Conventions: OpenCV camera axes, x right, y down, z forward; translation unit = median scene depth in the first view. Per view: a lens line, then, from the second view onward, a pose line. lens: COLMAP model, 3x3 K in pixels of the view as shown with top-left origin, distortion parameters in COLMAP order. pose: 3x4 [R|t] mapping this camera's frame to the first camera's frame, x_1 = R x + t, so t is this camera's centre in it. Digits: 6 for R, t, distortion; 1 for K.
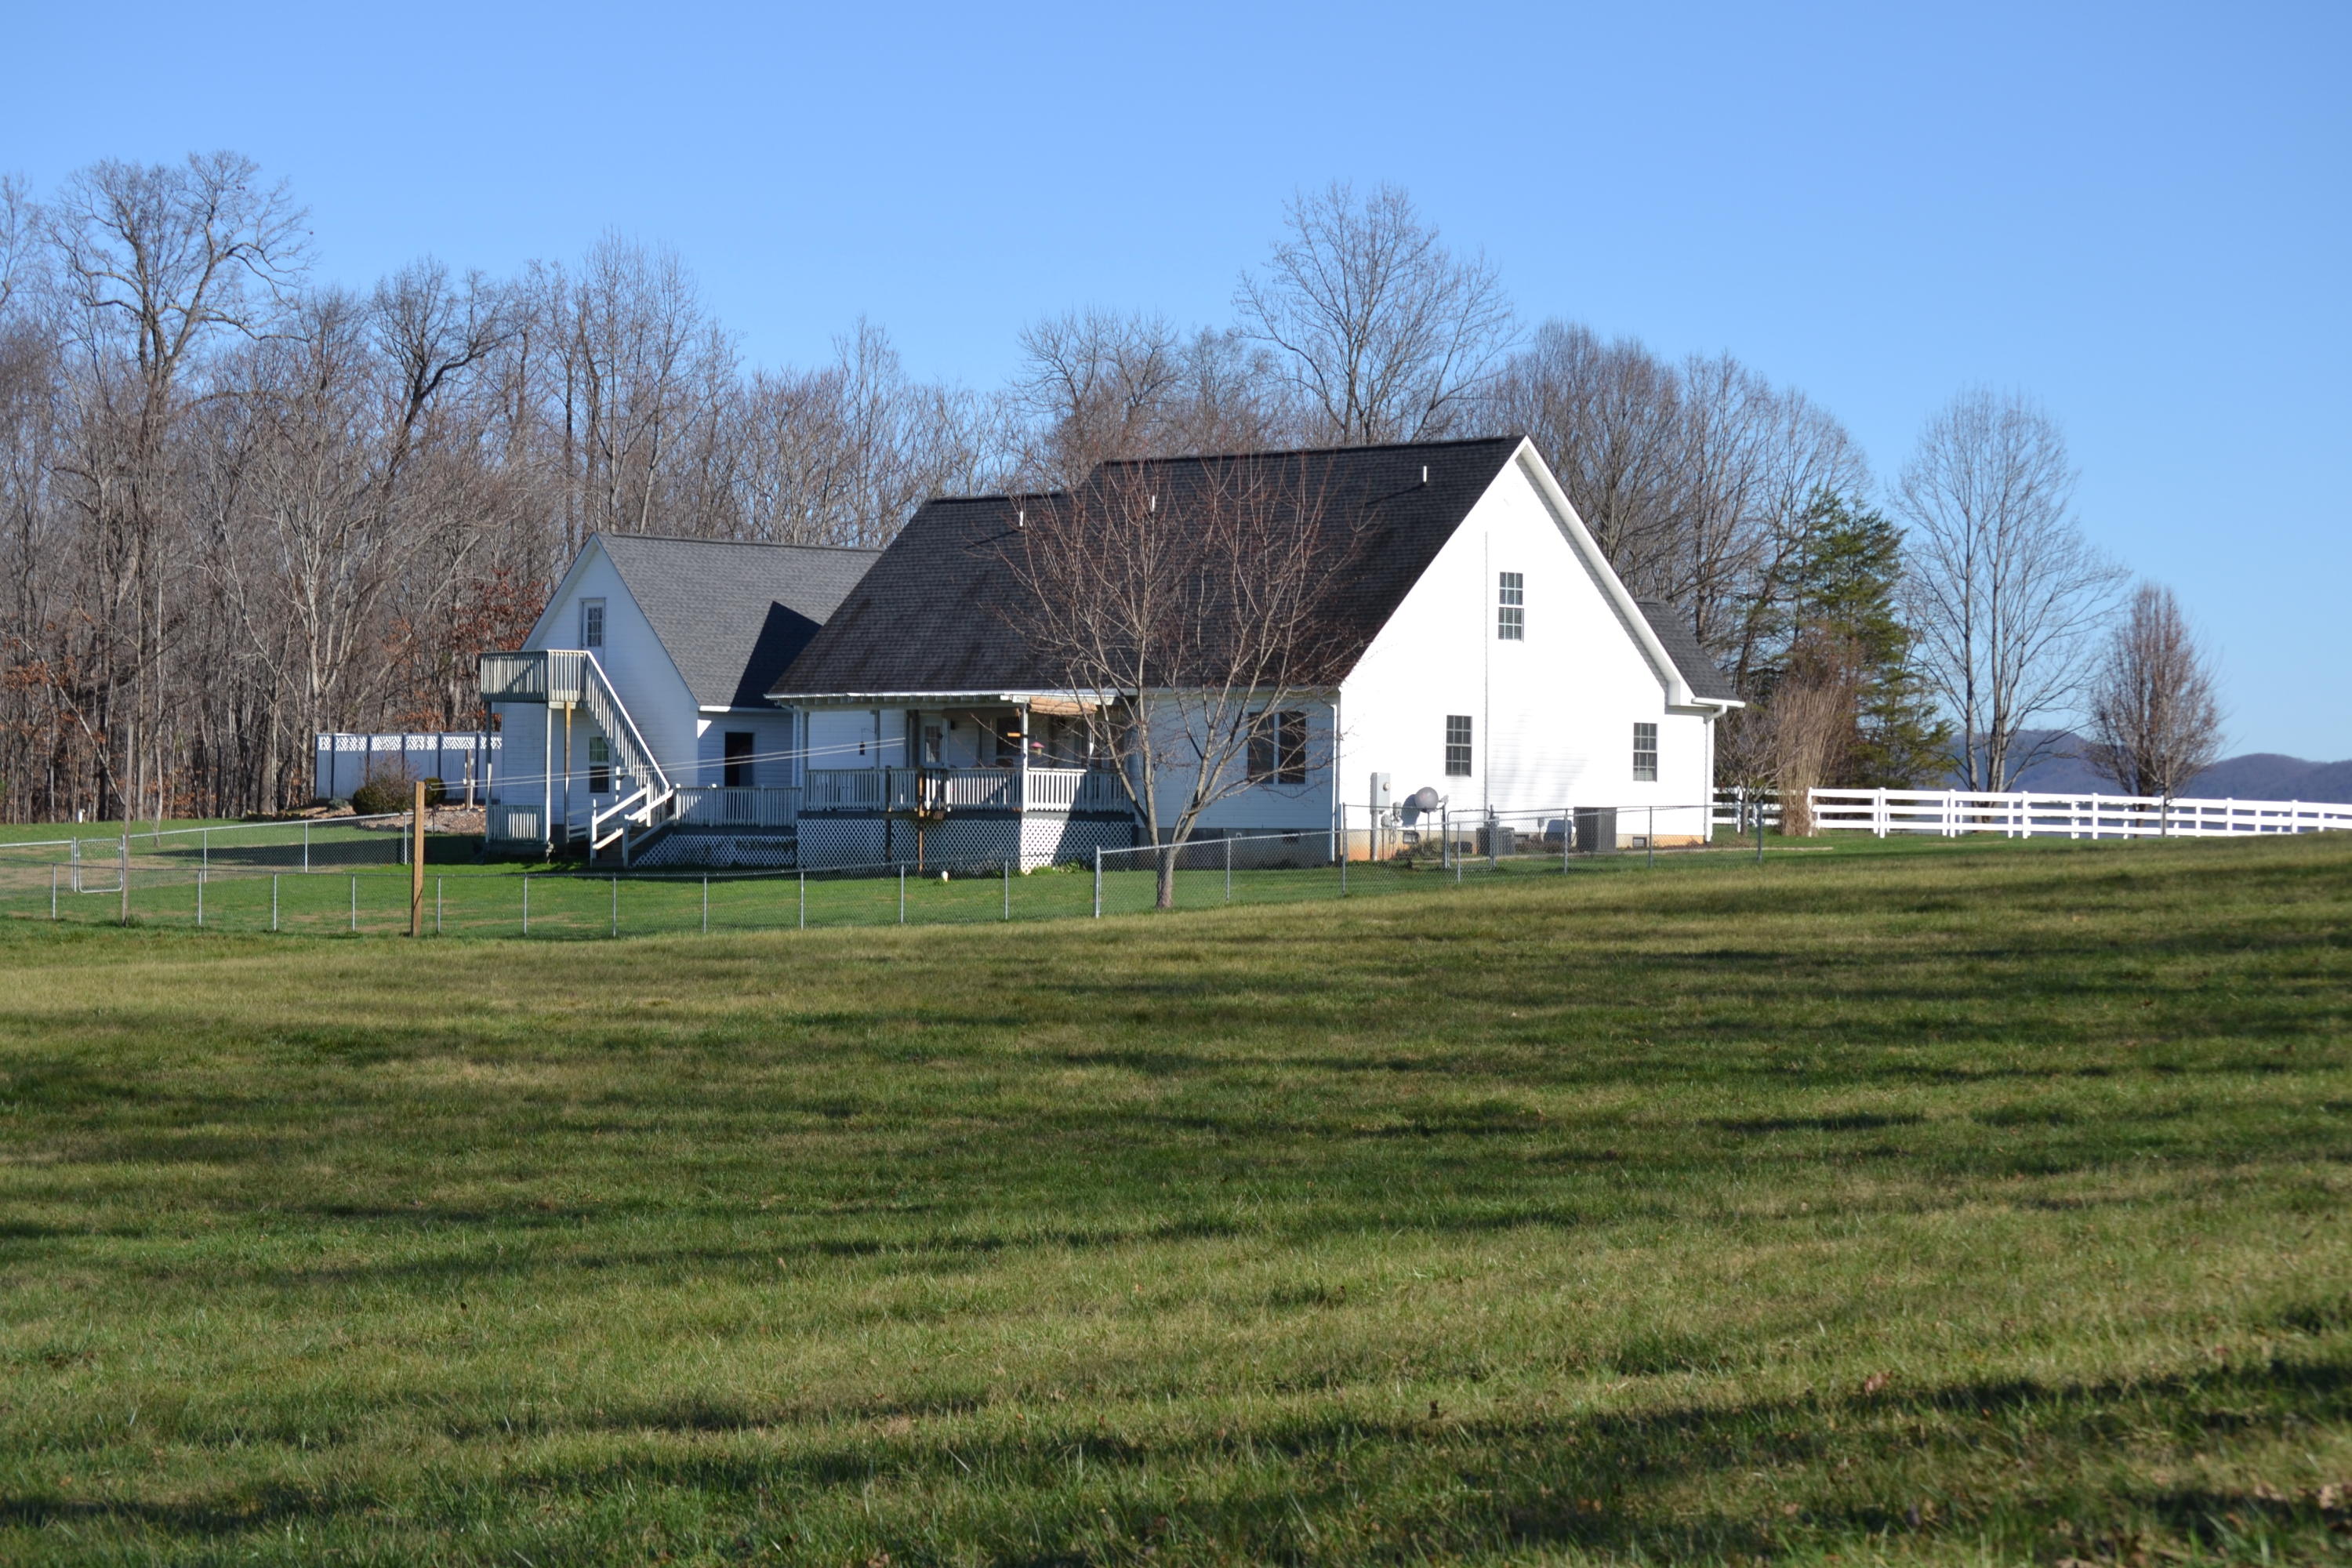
lens RADIAL K [[5703.0, 0, 1174.4], [0, 5703.0, 787.4], [0, 0, 1]] dist [-0.358376, 0.000000]
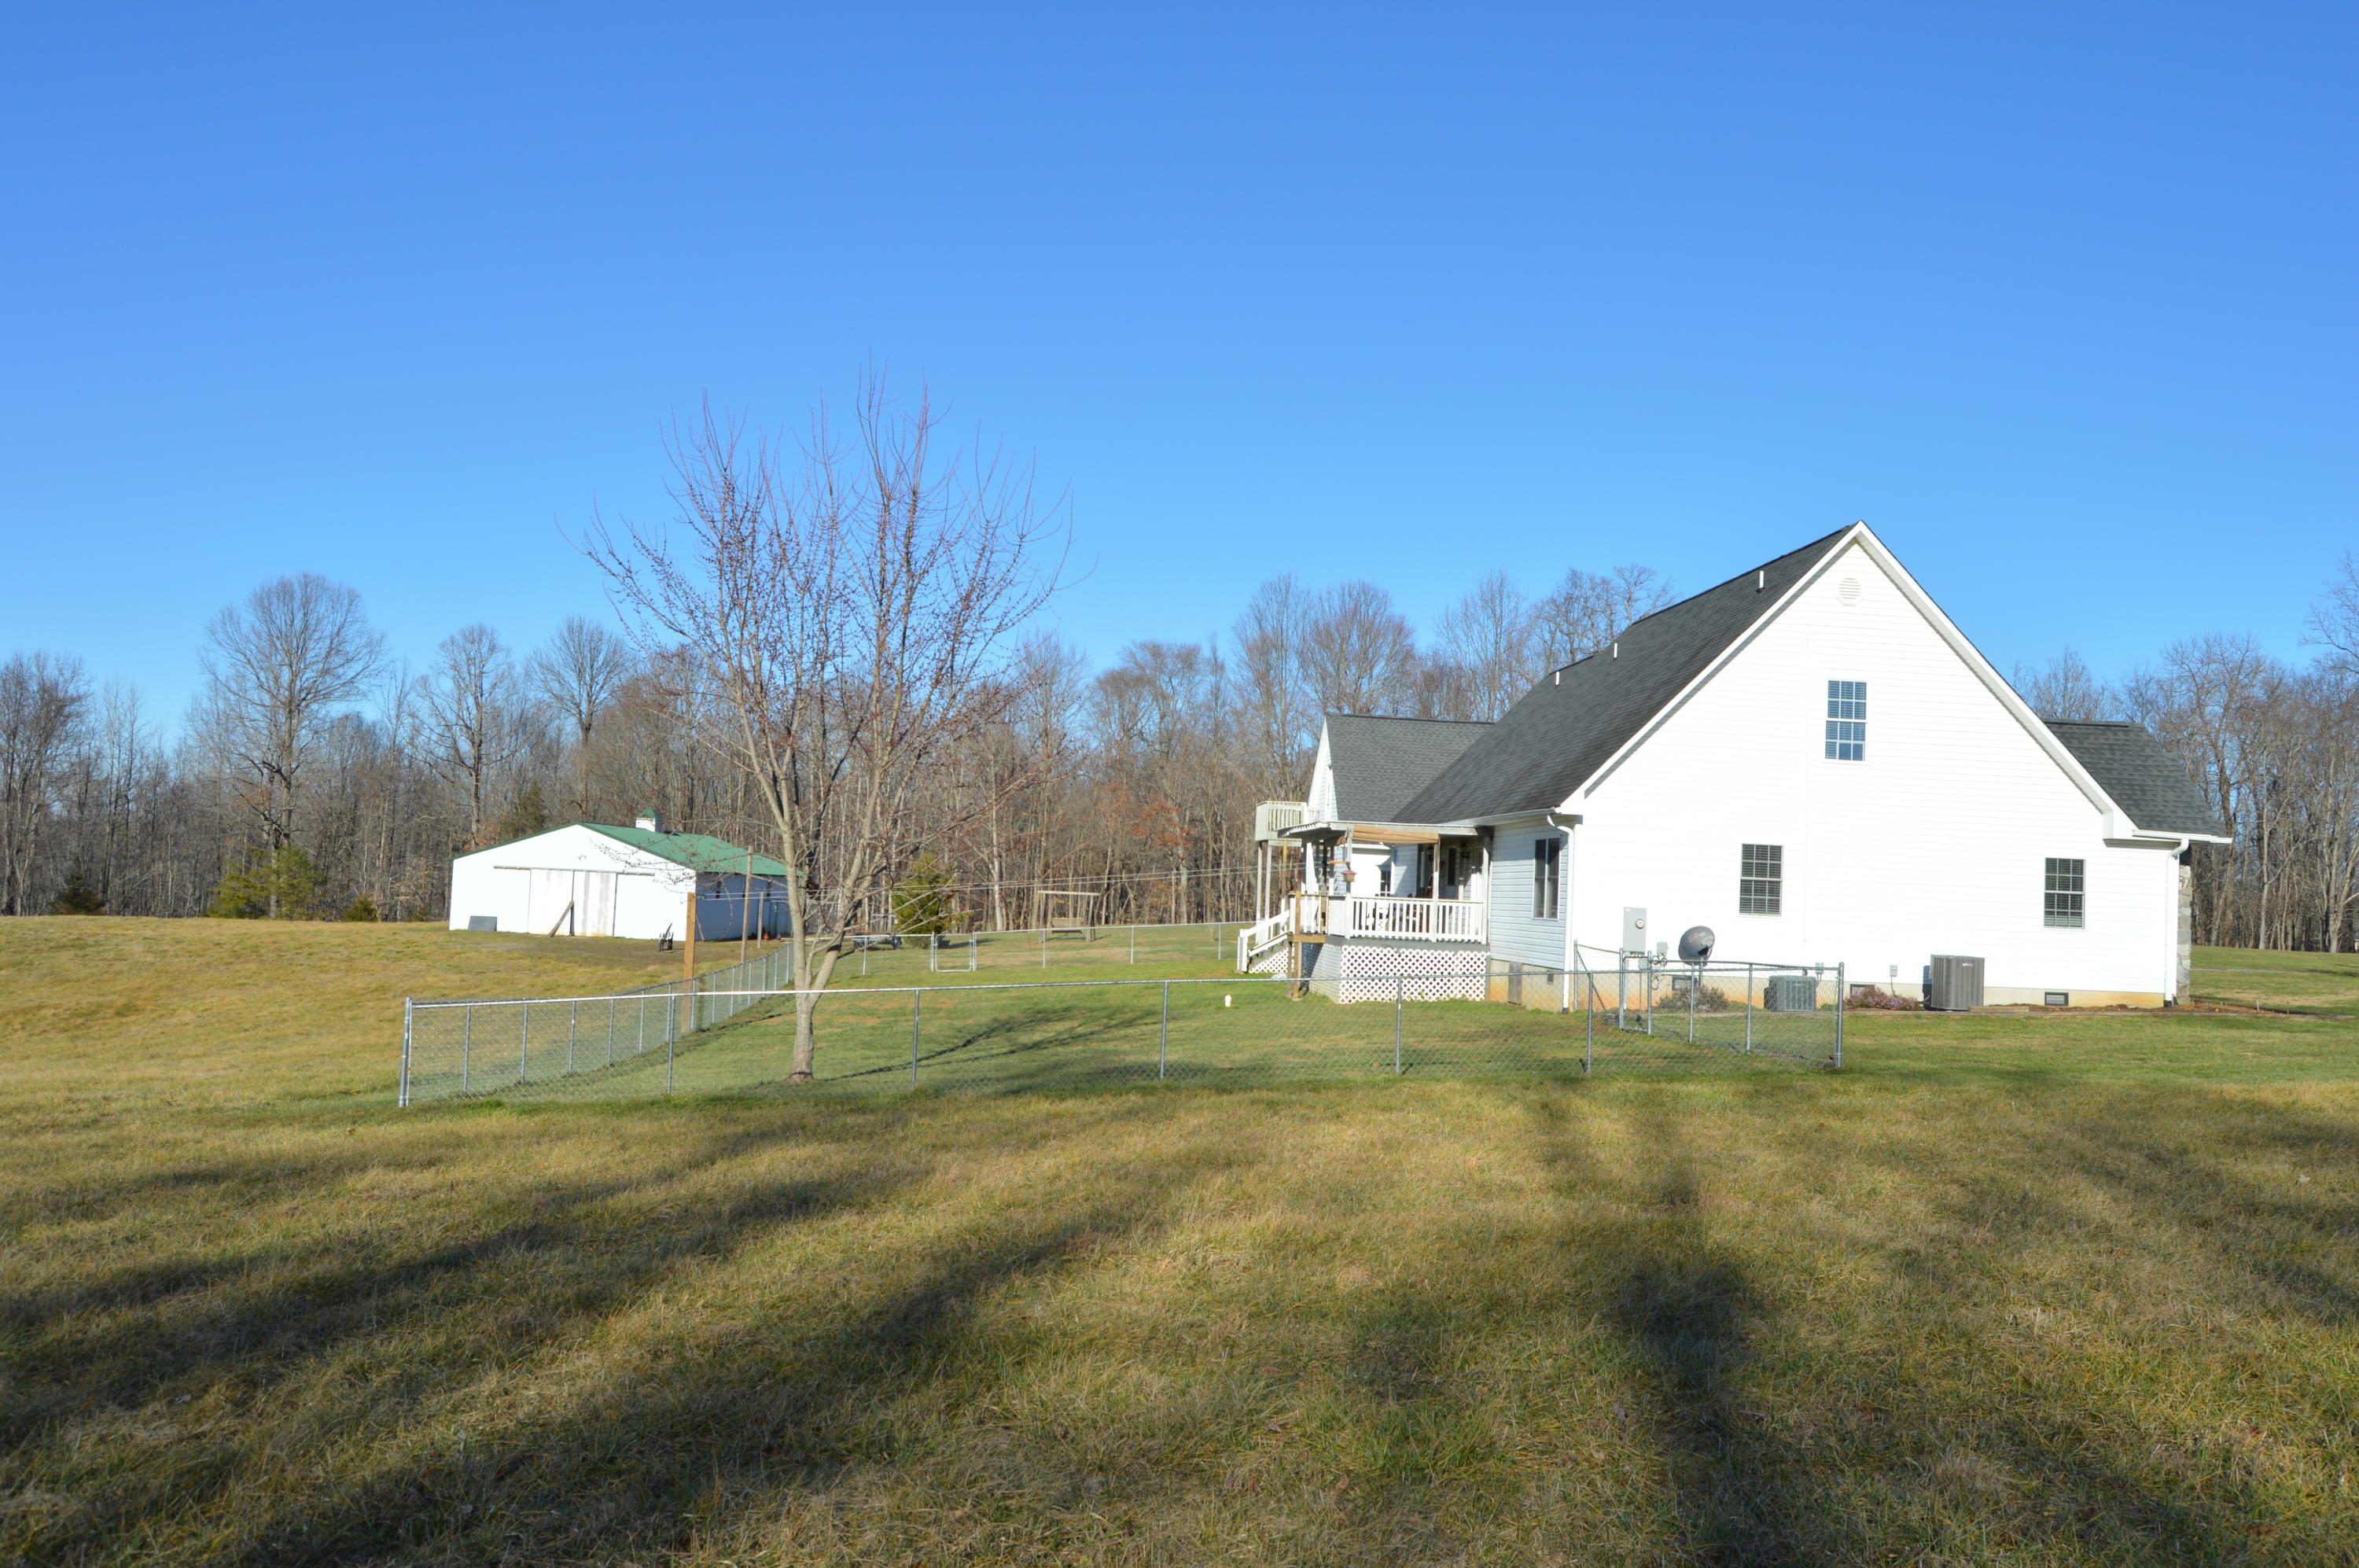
lens RADIAL K [[1827.0, 0, 1191.0], [0, 1827.0, 772.1], [0, 0, 1]] dist [-0.035855, -0.000765]
pose [[0.772817, -0.021562, -0.634263, 0.110446], [-0.025391, 0.997572, -0.064851, -0.002414], [0.634121, 0.066222, 0.770393, 0.506452]]
